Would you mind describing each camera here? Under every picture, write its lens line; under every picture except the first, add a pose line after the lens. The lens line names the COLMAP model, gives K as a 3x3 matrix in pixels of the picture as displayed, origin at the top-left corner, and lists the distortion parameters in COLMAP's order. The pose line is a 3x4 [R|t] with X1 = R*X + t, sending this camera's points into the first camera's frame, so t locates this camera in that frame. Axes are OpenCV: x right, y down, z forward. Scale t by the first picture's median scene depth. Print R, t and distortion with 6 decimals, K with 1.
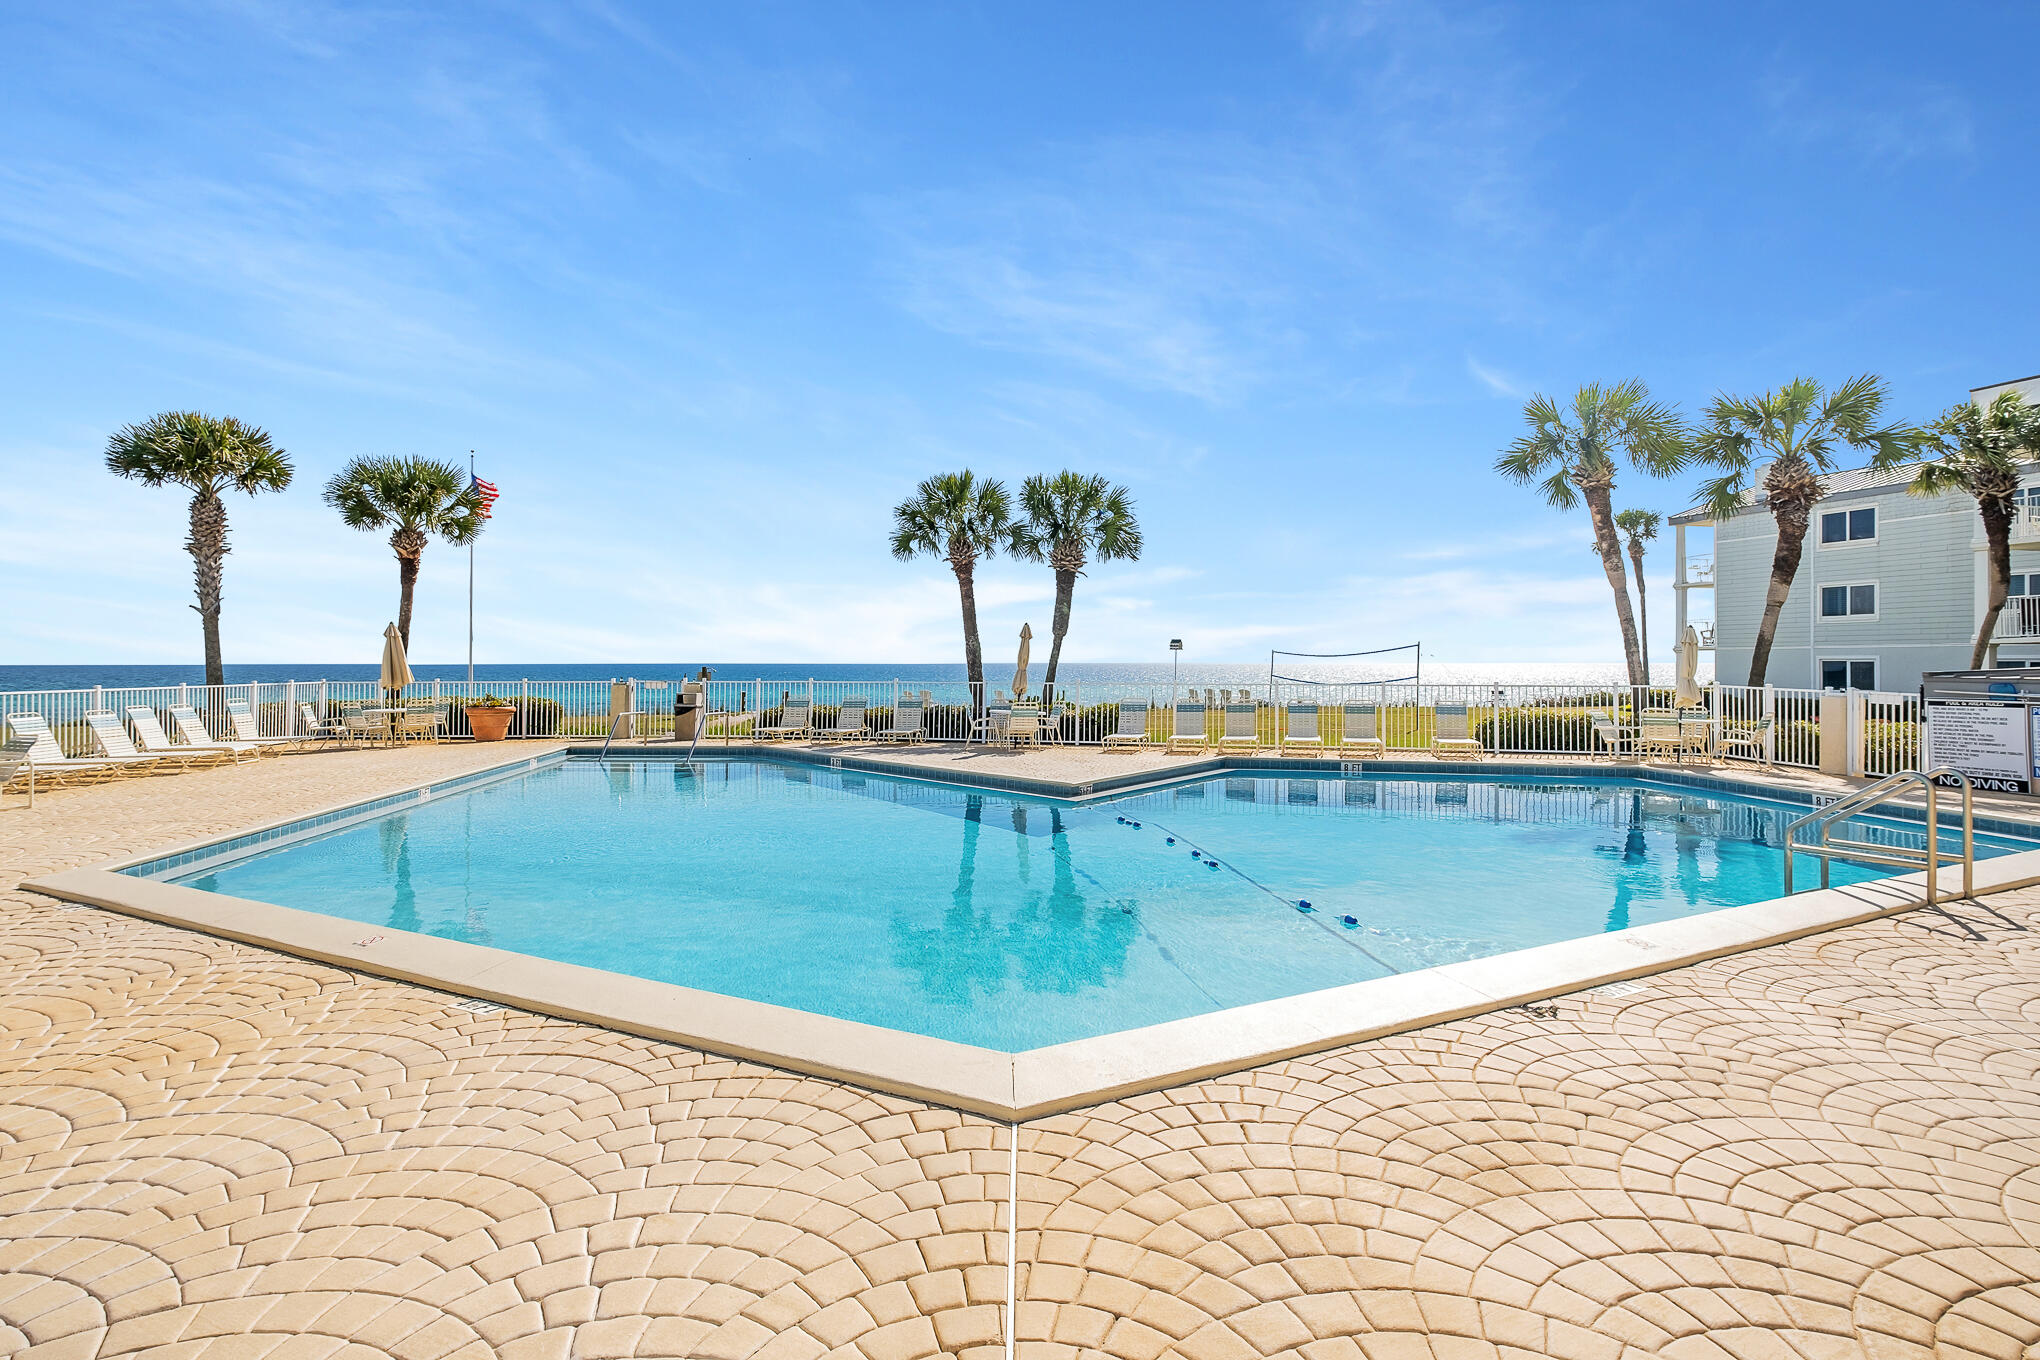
lens RADIAL K [[1001.6, 0, 1022.2], [0, 1001.6, 662.3], [0, 0, 1]] dist [0.017630, -0.000051]
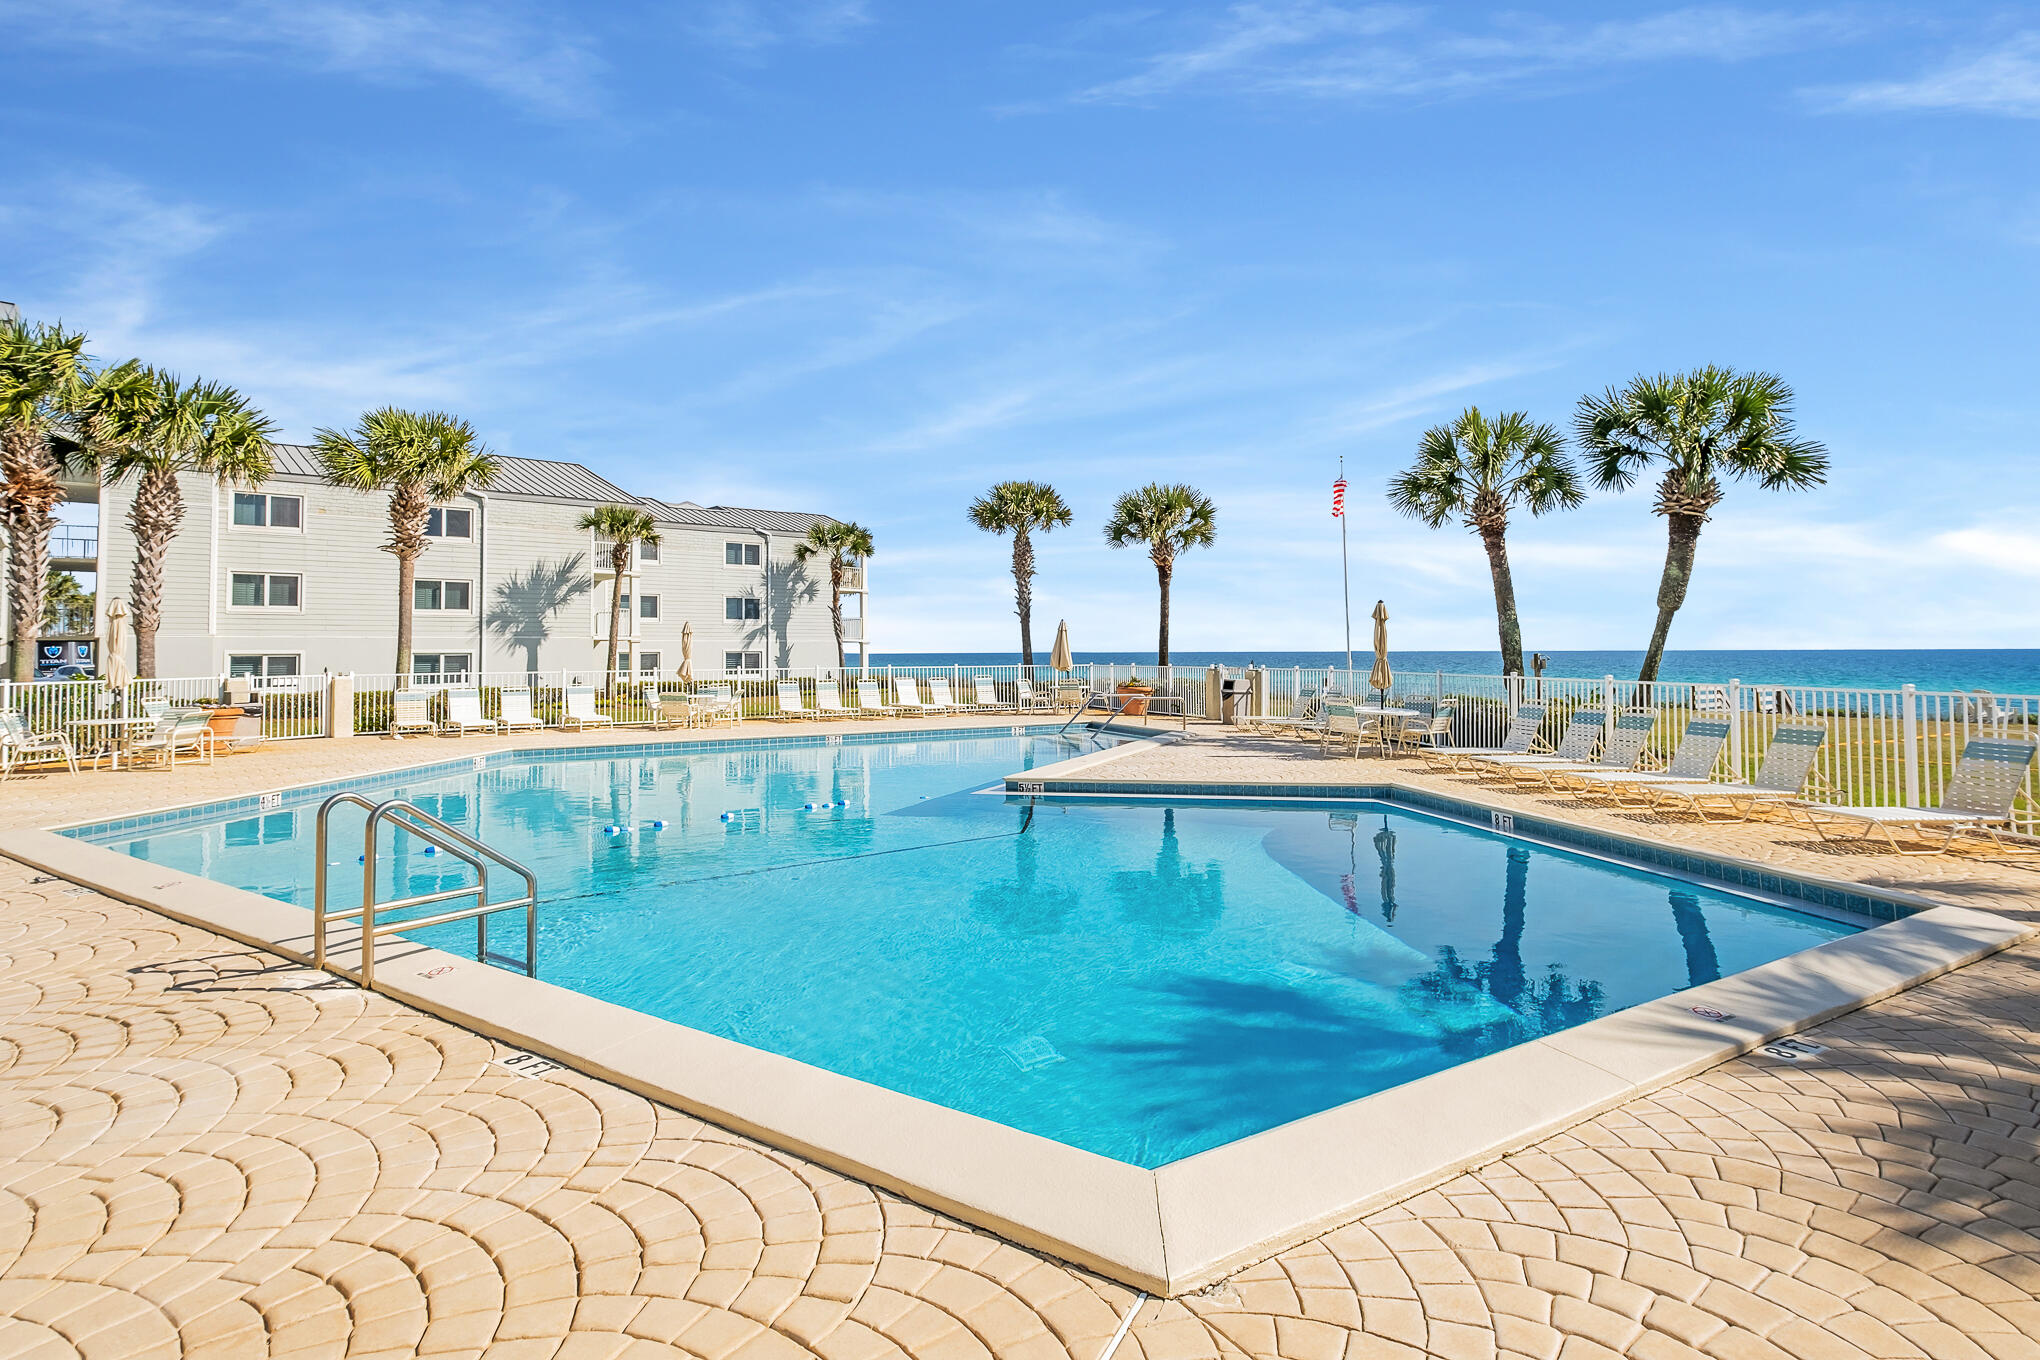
lens RADIAL K [[1054.7, 0, 1040.4], [0, 1054.7, 611.4], [0, 0, 1]] dist [0.002830, 0.000109]
pose [[0.456808, -0.033952, -0.888917, 0.528454], [0.000991, 0.999290, -0.037659, 0.001167], [0.889565, 0.016322, 0.456517, 0.313389]]
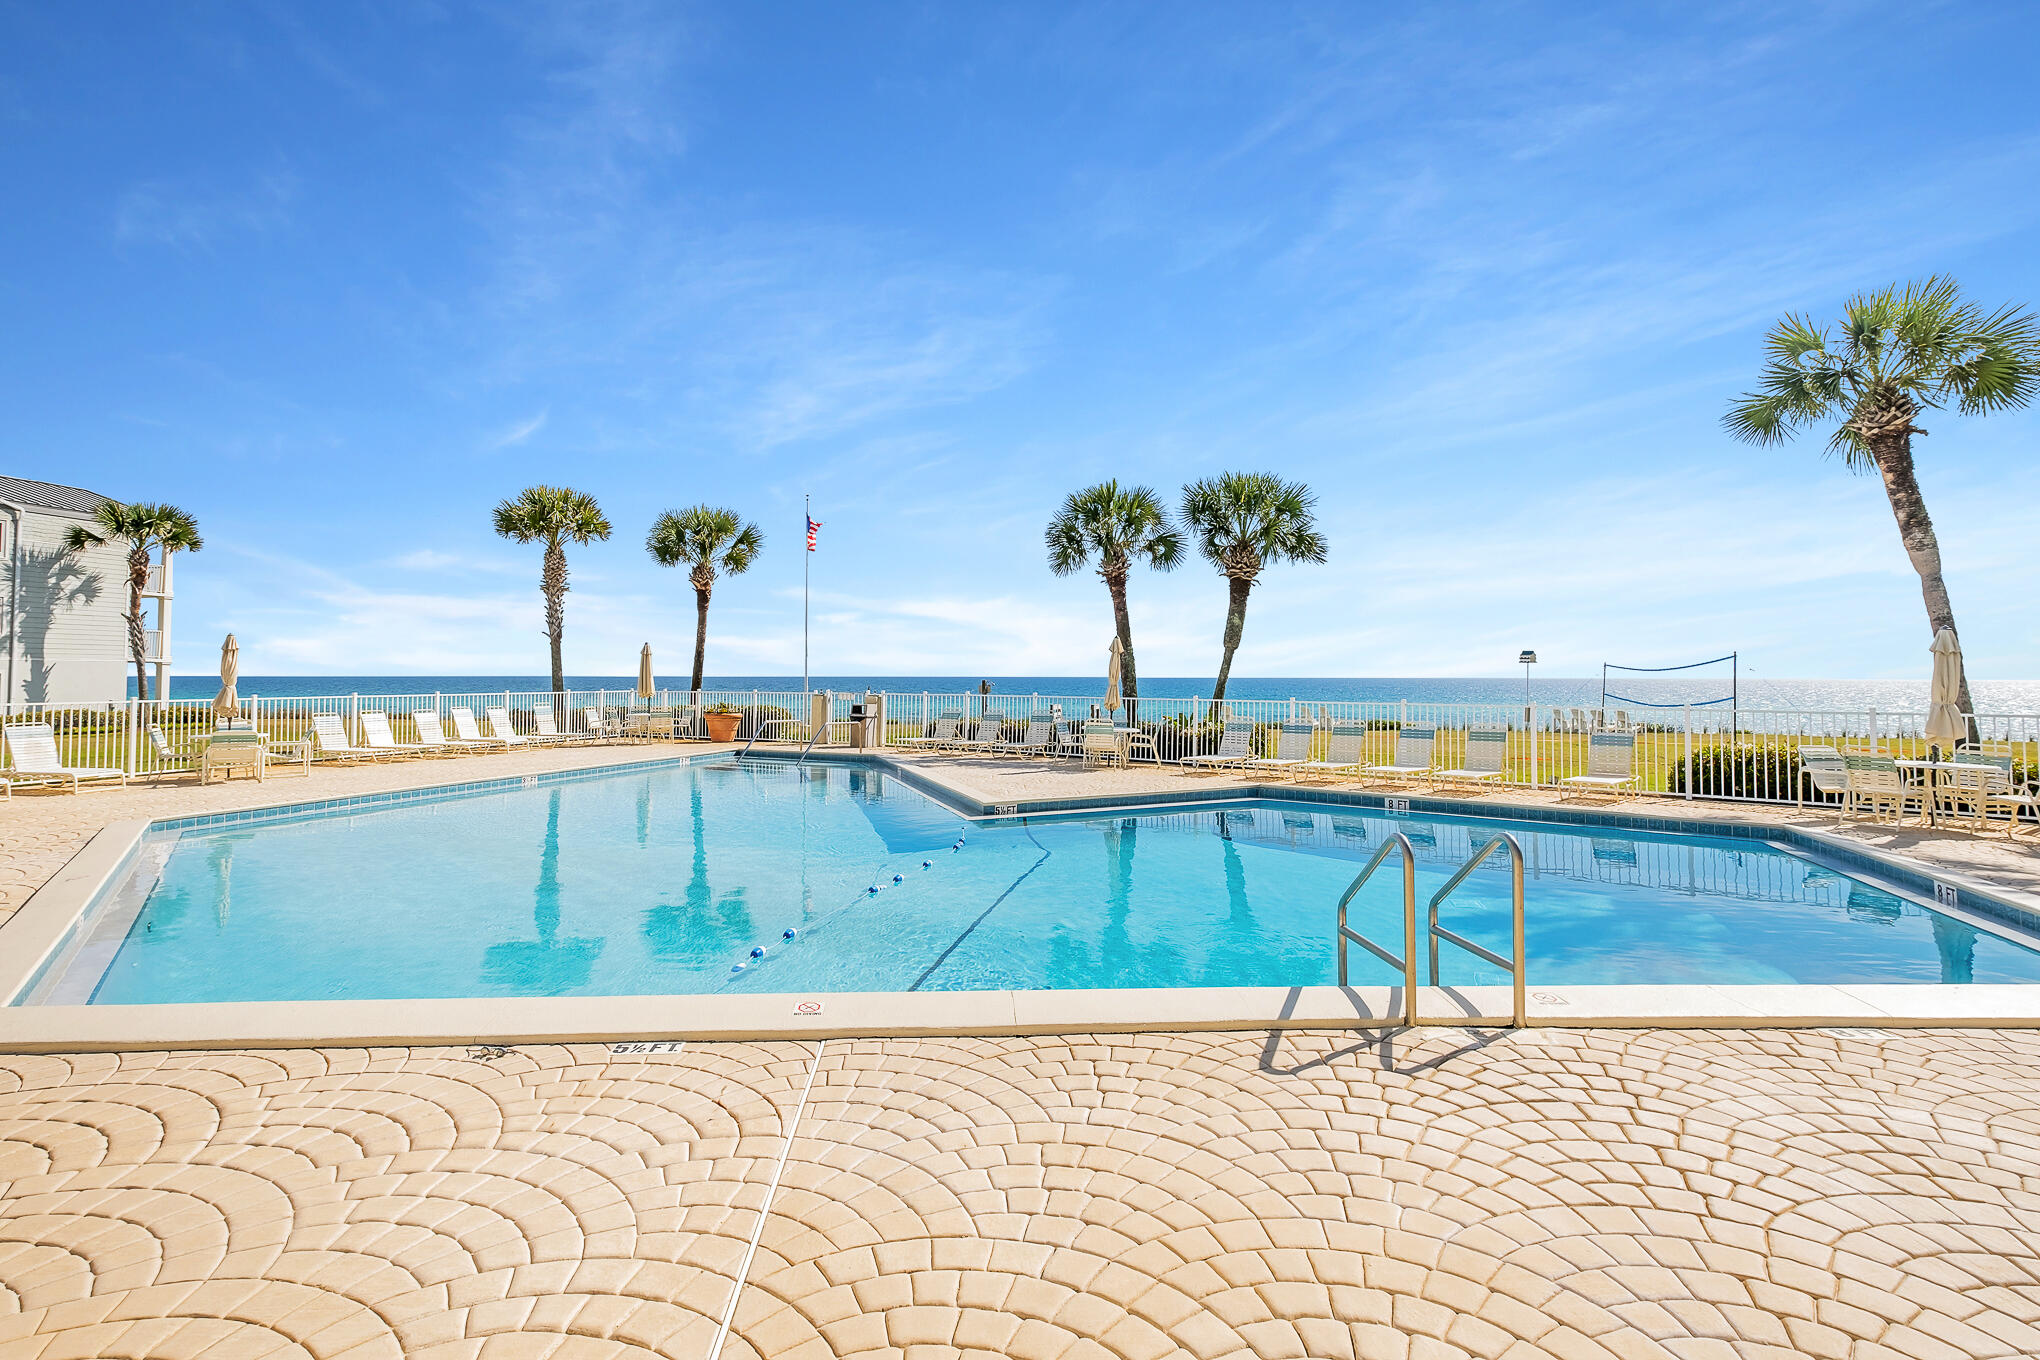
lens RADIAL K [[1001.6, 0, 1008.9], [0, 1001.6, 673.5], [0, 0, 1]] dist [0.017630, -0.000051]
pose [[0.901596, 0.001926, -0.432574, 0.278432], [-0.002993, 0.999994, -0.001786, -0.001099], [0.432568, 0.002905, 0.901597, 0.074346]]
